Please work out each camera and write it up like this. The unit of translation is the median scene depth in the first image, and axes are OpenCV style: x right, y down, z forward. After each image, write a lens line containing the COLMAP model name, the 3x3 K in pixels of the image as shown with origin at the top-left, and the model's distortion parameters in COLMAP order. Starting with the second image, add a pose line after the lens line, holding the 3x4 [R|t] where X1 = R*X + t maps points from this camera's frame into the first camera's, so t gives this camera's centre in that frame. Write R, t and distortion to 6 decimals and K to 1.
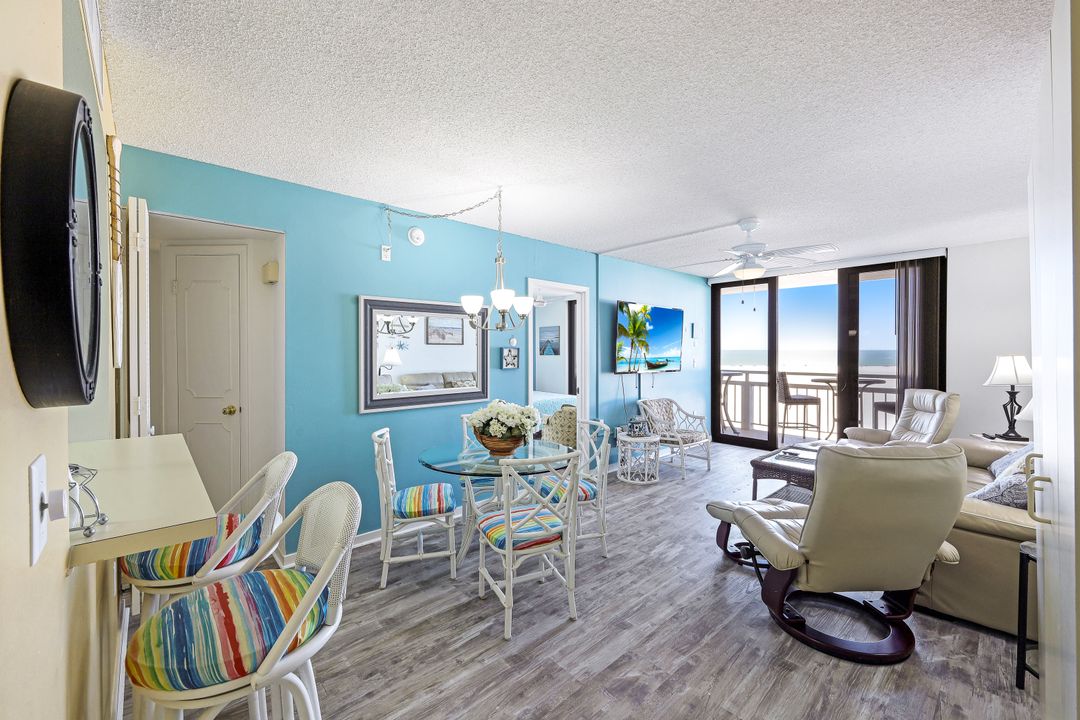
lens RADIAL K [[440.4, 0, 534.7], [0, 440.4, 353.0], [0, 0, 1]] dist [-0.004753, 0.001152]
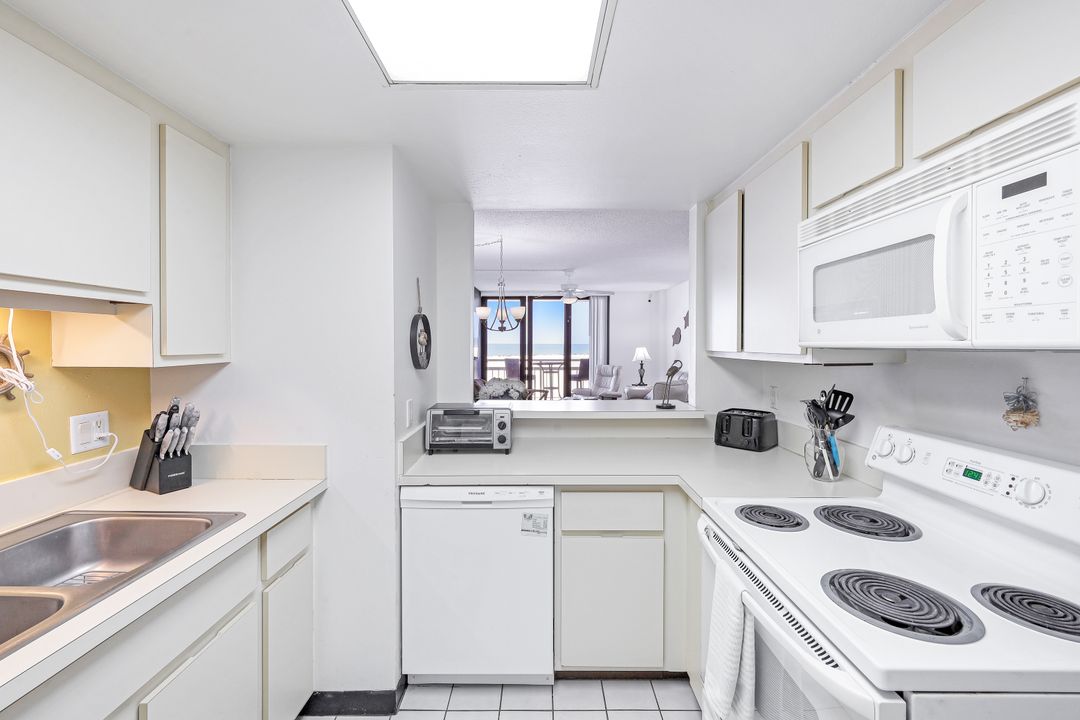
lens RADIAL K [[440.4, 0, 538.9], [0, 440.4, 350.7], [0, 0, 1]] dist [-0.004753, 0.001152]
pose [[0.676010, -0.009897, 0.736826, -0.678948], [0.001840, 0.999929, 0.011744, -0.002169], [-0.736891, -0.006583, 0.675980, -0.070352]]
